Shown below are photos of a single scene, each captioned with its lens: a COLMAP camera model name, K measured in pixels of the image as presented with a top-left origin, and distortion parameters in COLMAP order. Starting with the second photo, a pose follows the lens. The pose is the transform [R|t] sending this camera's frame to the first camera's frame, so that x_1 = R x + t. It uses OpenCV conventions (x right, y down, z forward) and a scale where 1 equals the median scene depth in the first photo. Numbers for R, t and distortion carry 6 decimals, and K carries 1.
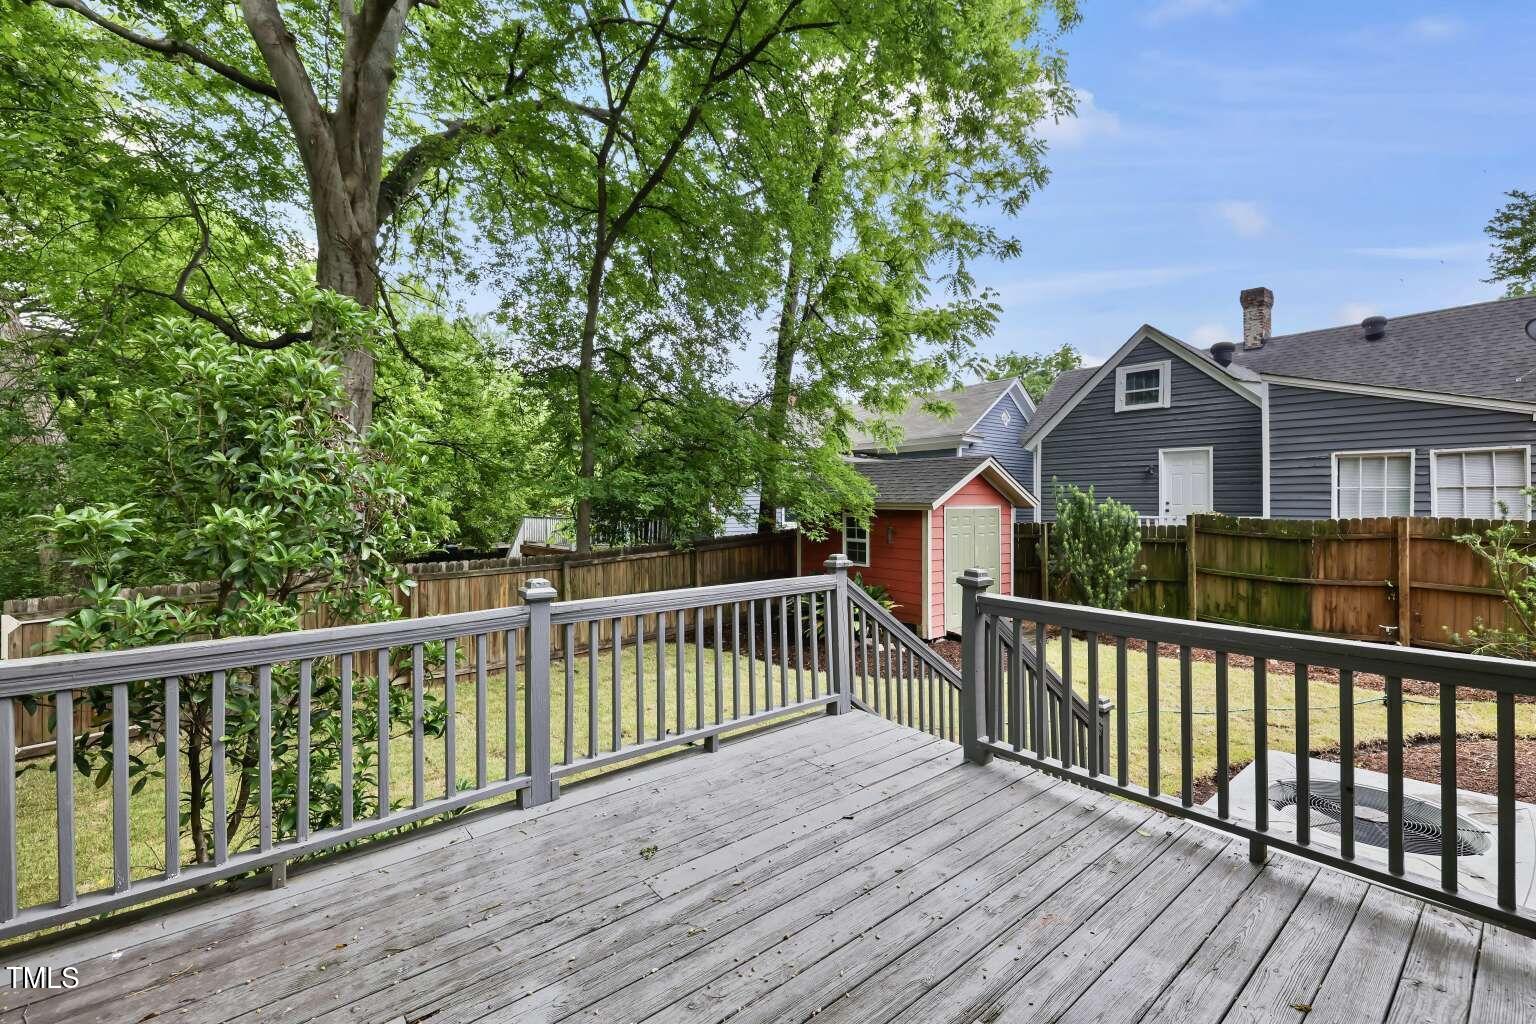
lens RADIAL K [[643.9, 0, 762.6], [0, 643.9, 498.2], [0, 0, 1]] dist [-0.002486, -0.000129]
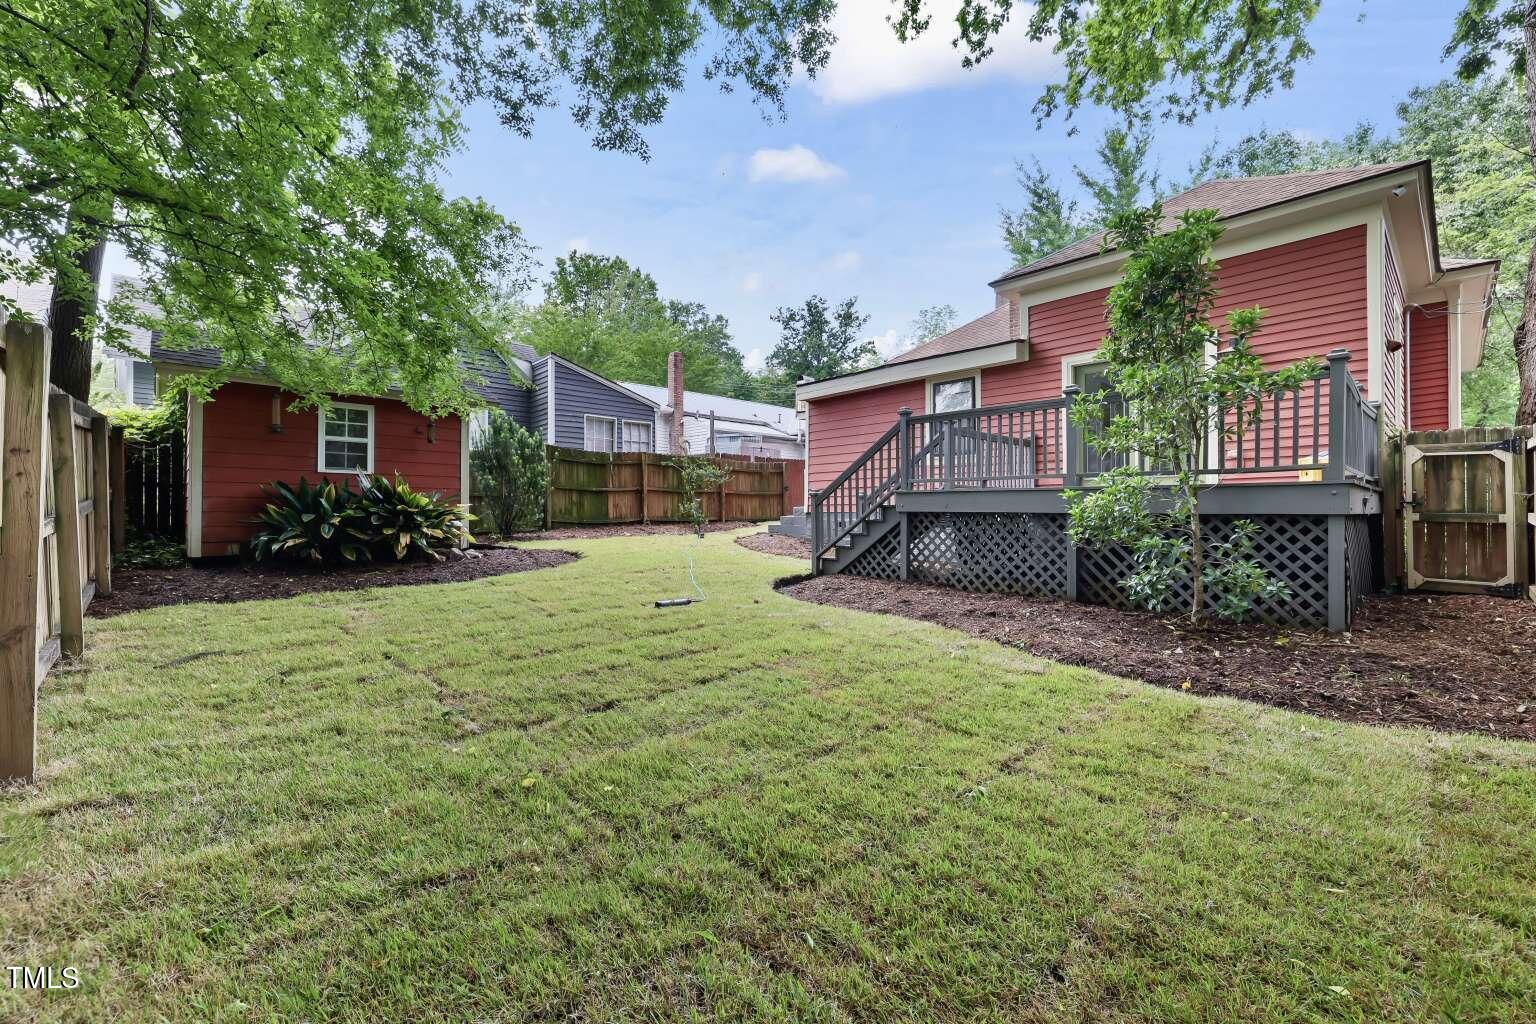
lens RADIAL K [[643.9, 0, 762.1], [0, 643.9, 513.8], [0, 0, 1]] dist [-0.002486, -0.000129]
pose [[-0.053526, -0.000969, 0.998566, -0.787520], [-0.008476, 0.999964, 0.000516, 0.183502], [-0.998530, -0.008437, -0.053532, 0.681690]]
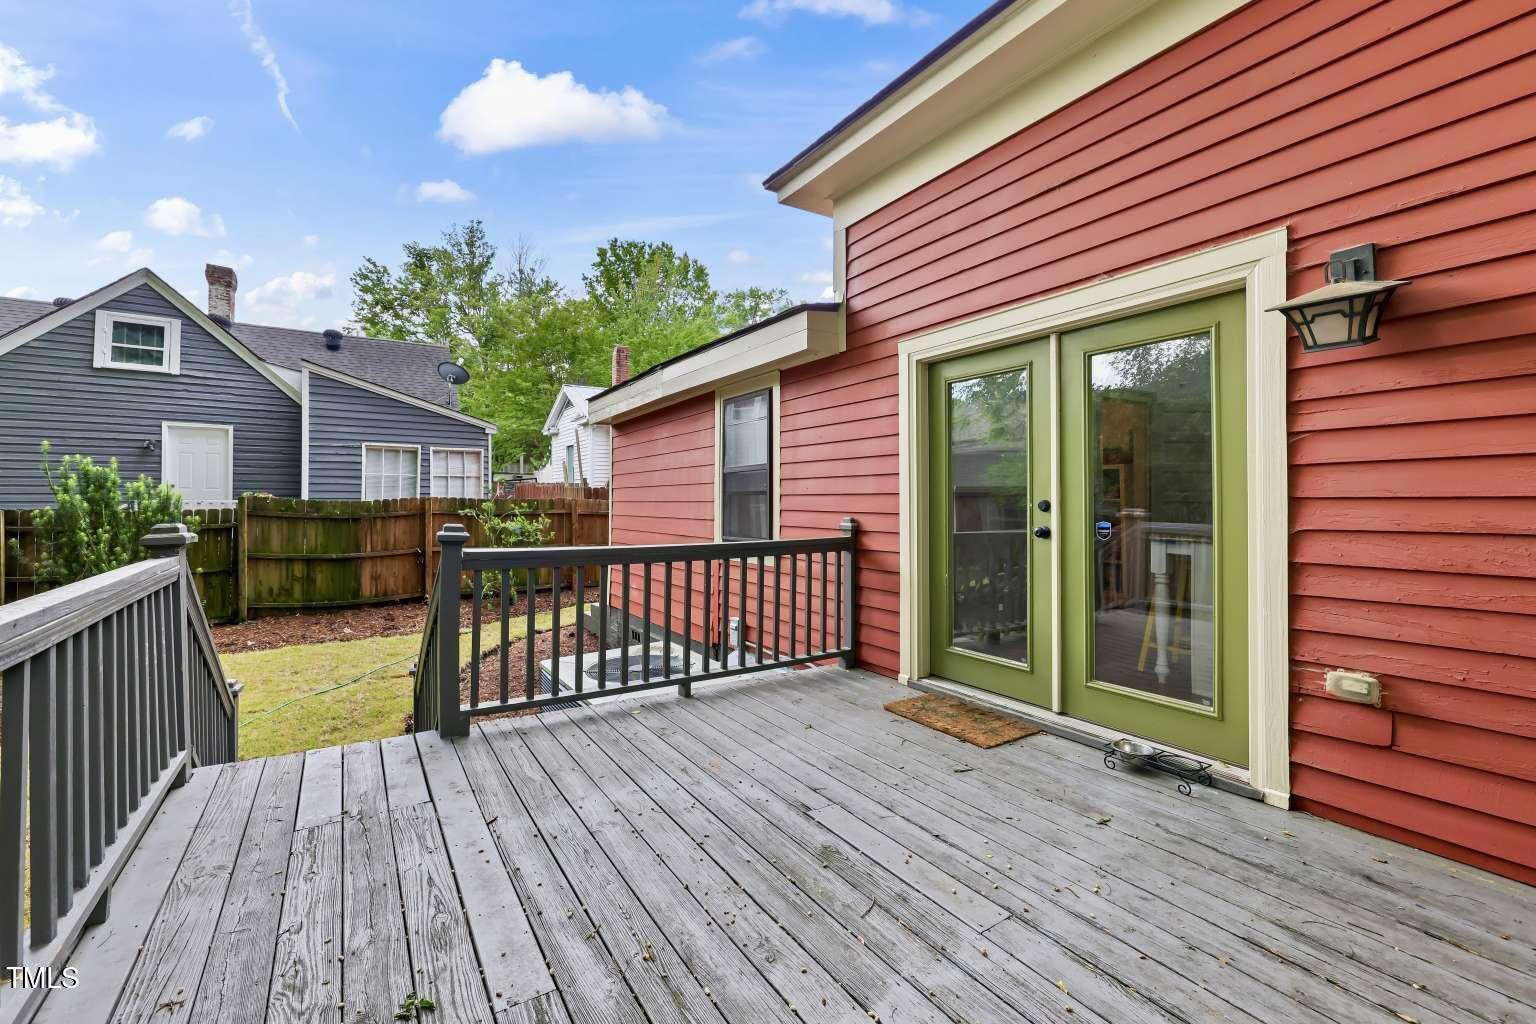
lens RADIAL K [[643.9, 0, 768.6], [0, 643.9, 504.7], [0, 0, 1]] dist [-0.002486, -0.000129]
pose [[0.115278, -0.005774, 0.993316, -0.177342], [-0.010260, 0.999923, 0.007003, 0.025502], [-0.993280, -0.010999, 0.115210, 0.159751]]
